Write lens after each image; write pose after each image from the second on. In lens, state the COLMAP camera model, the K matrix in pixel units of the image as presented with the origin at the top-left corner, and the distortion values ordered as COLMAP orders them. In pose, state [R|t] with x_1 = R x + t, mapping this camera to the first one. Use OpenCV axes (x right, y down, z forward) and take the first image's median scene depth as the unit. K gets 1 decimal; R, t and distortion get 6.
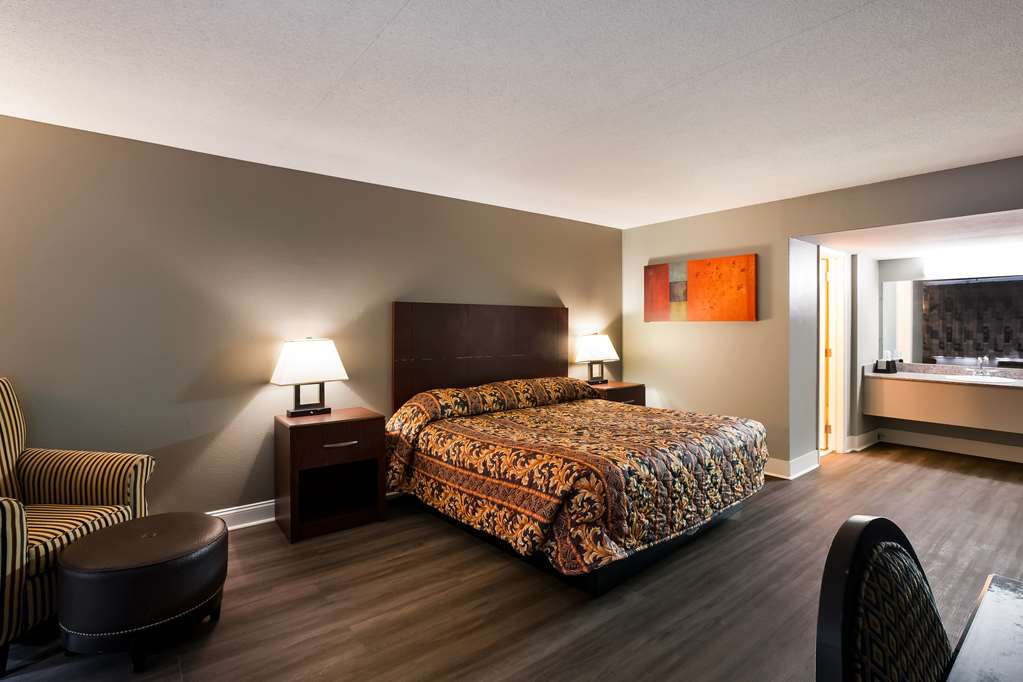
lens RADIAL K [[482.4, 0, 514.7], [0, 482.4, 326.4], [0, 0, 1]] dist [-0.027654, -0.000087]
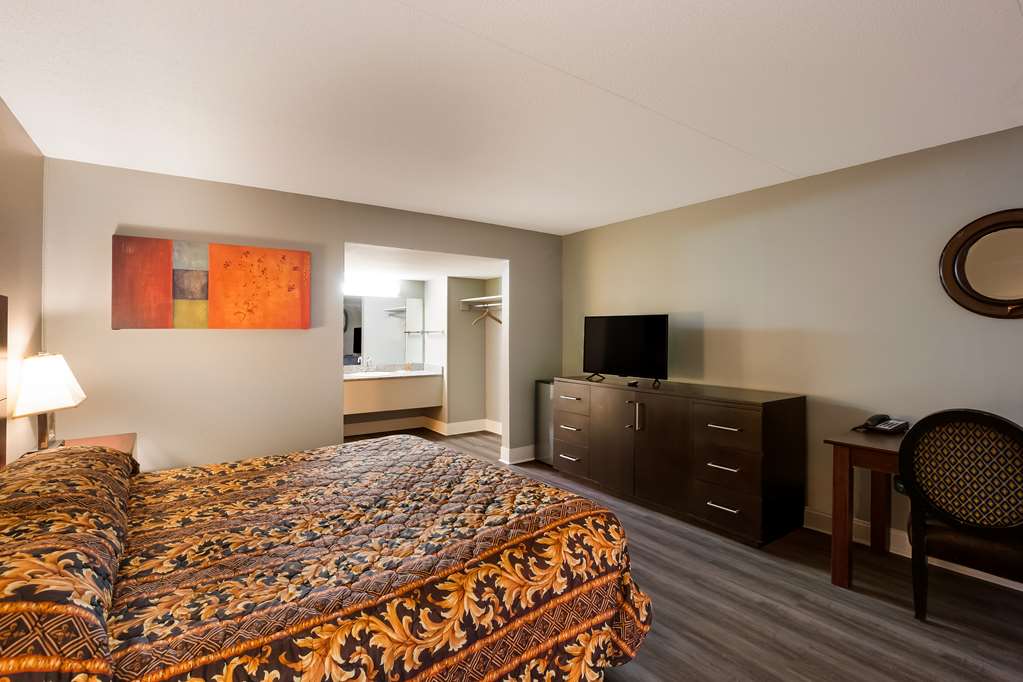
lens RADIAL K [[482.4, 0, 514.7], [0, 482.4, 326.4], [0, 0, 1]] dist [-0.027654, -0.000087]
pose [[0.051027, 0.011616, 0.998630, -0.343437], [0.008569, 0.999890, -0.012068, -0.002972], [-0.998660, 0.009173, 0.050922, 0.587812]]
